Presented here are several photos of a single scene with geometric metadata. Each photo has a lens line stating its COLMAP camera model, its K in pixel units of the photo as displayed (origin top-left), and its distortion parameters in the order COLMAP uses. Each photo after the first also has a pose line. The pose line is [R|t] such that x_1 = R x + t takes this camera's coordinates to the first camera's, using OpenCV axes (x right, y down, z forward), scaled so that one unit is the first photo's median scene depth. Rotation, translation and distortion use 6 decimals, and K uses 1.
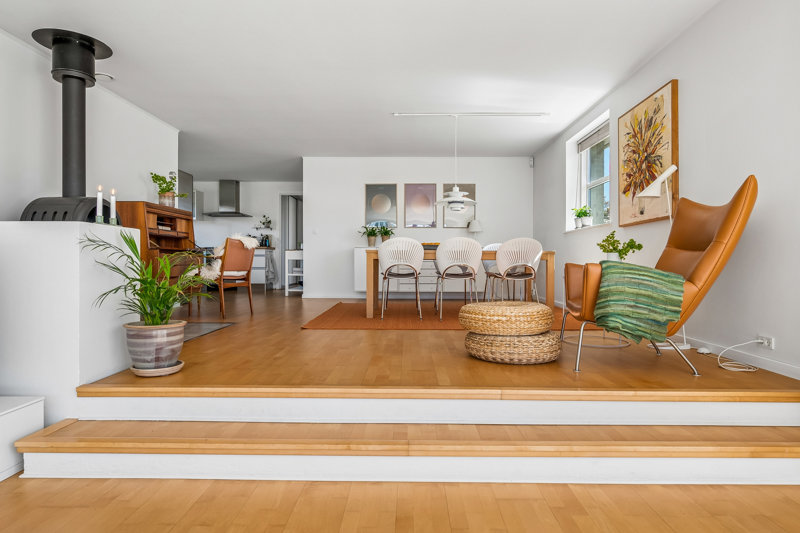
lens RADIAL K [[470.5, 0, 400.0], [0, 470.5, 266.5], [0, 0, 1]] dist [-0.006641, -0.001182]
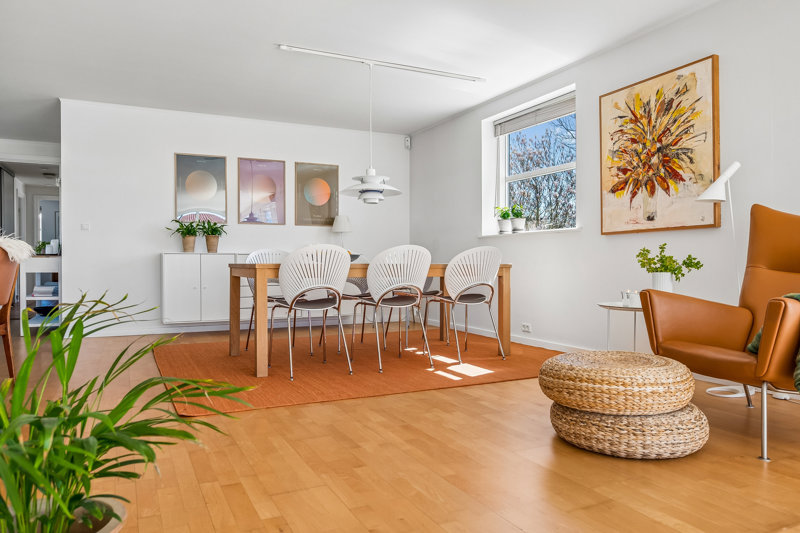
lens RADIAL K [[571.3, 0, 400.0], [0, 571.3, 266.5], [0, 0, 1]] dist [-0.005309, -0.002835]
pose [[0.891164, -0.007199, 0.453625, -0.244341], [0.007990, 0.999968, 0.000174, -0.030861], [-0.453612, 0.003470, 0.891193, 0.275831]]
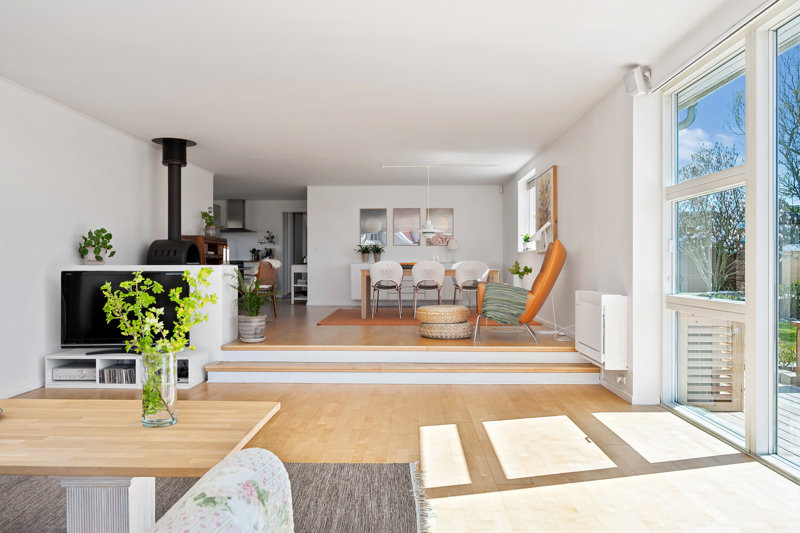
lens RADIAL K [[571.3, 0, 400.0], [0, 571.3, 266.5], [0, 0, 1]] dist [-0.005309, -0.002835]
pose [[0.999994, -0.002632, -0.002089, 0.046228], [0.002618, 0.999972, -0.007058, -0.031716], [0.002108, 0.007052, 0.999973, -0.680228]]
